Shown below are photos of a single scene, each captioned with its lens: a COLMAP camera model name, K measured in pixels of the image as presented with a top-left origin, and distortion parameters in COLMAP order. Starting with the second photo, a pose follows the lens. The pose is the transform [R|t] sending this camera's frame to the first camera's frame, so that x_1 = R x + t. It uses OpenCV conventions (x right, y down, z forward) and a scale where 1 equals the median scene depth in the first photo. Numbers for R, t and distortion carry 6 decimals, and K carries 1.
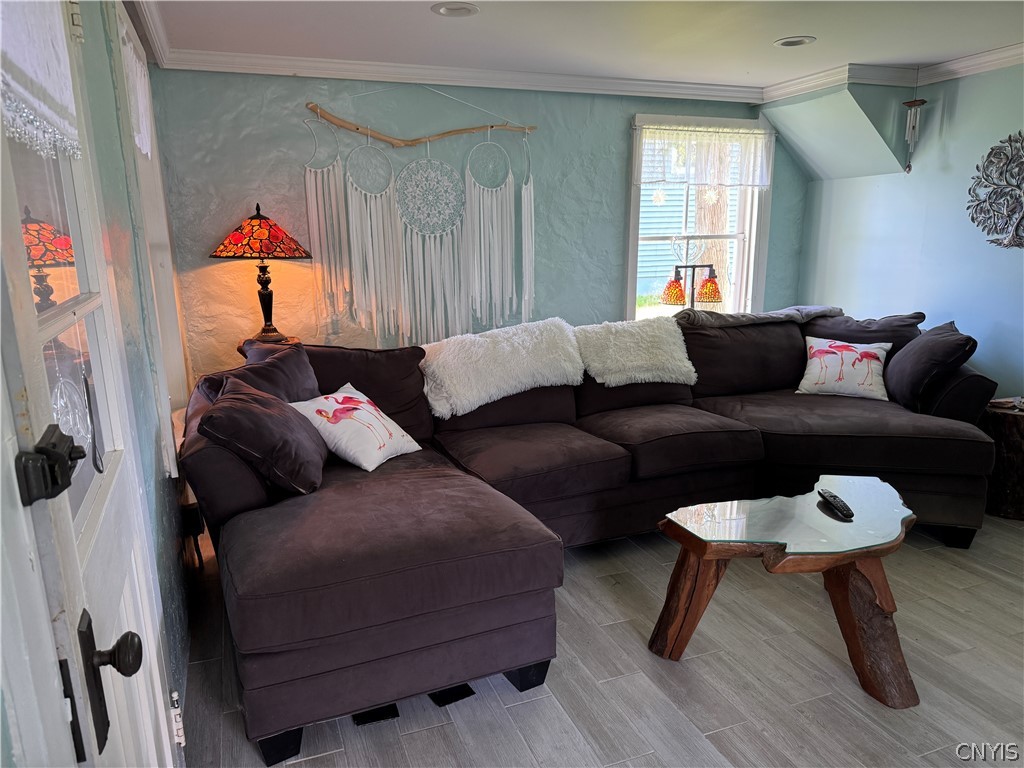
lens RADIAL K [[712.9, 0, 512.0], [0, 712.9, 384.0], [0, 0, 1]] dist [0.153558, -0.249561]
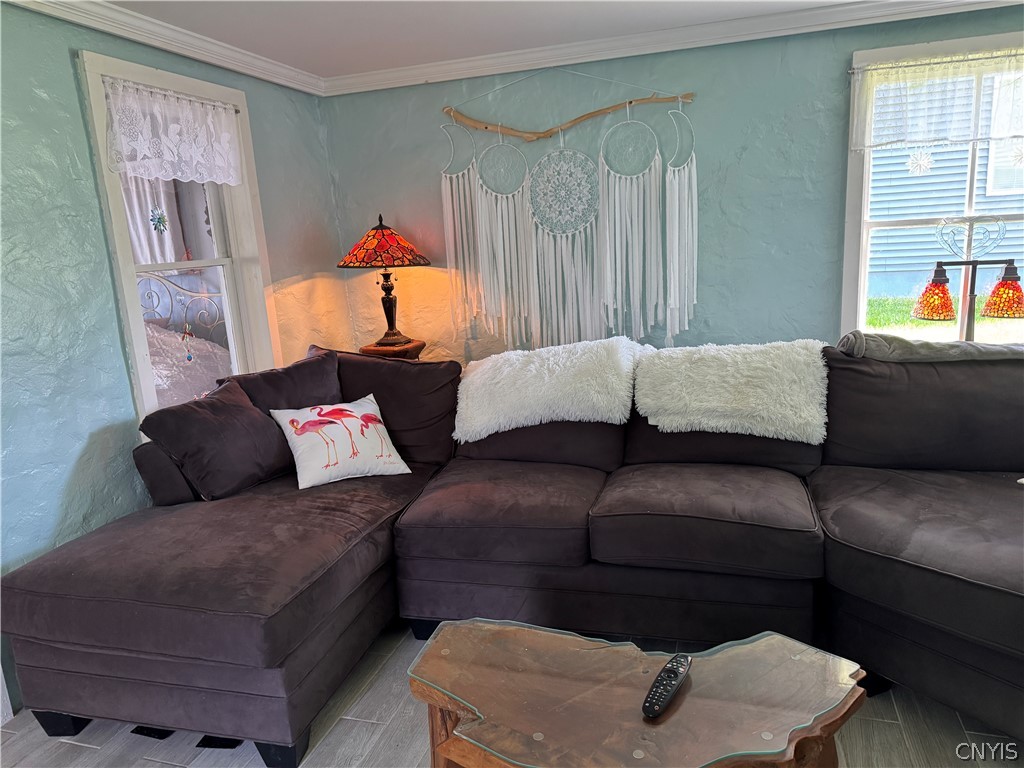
lens RADIAL K [[712.9, 0, 512.0], [0, 712.9, 384.0], [0, 0, 1]] dist [0.153558, -0.249561]
pose [[0.783513, 0.095038, -0.614065, 0.434250], [-0.080424, 0.995432, 0.051445, -0.066859], [0.616149, 0.009078, 0.787577, 0.272253]]
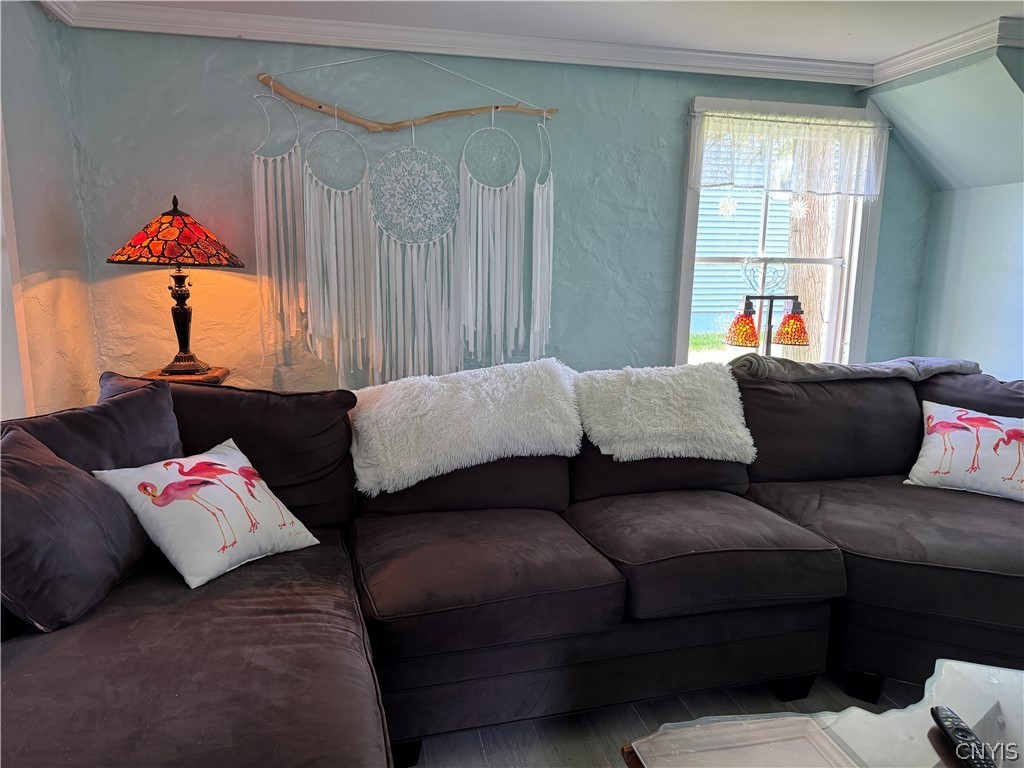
lens RADIAL K [[717.5, 0, 512.4], [0, 717.5, 380.0], [0, 0, 1]] dist [0.088103, -0.106815]
pose [[0.989595, 0.049488, -0.135102, 0.113224], [-0.055601, 0.997575, -0.041856, -0.036393], [0.132703, 0.048932, 0.989947, 0.265299]]
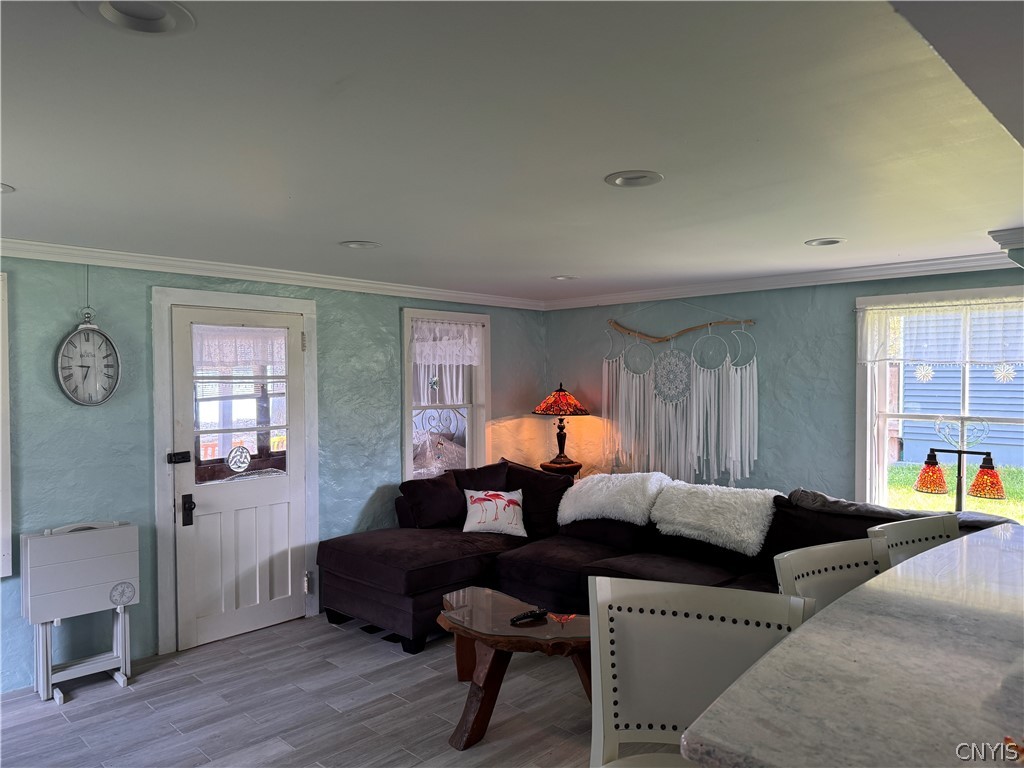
lens RADIAL K [[712.9, 0, 512.0], [0, 712.9, 384.0], [0, 0, 1]] dist [0.153558, -0.249561]
pose [[0.408348, 0.024533, -0.912496, 1.052649], [-0.190536, 0.979910, -0.058921, -0.114557], [0.892719, 0.197924, 0.404819, 0.201511]]
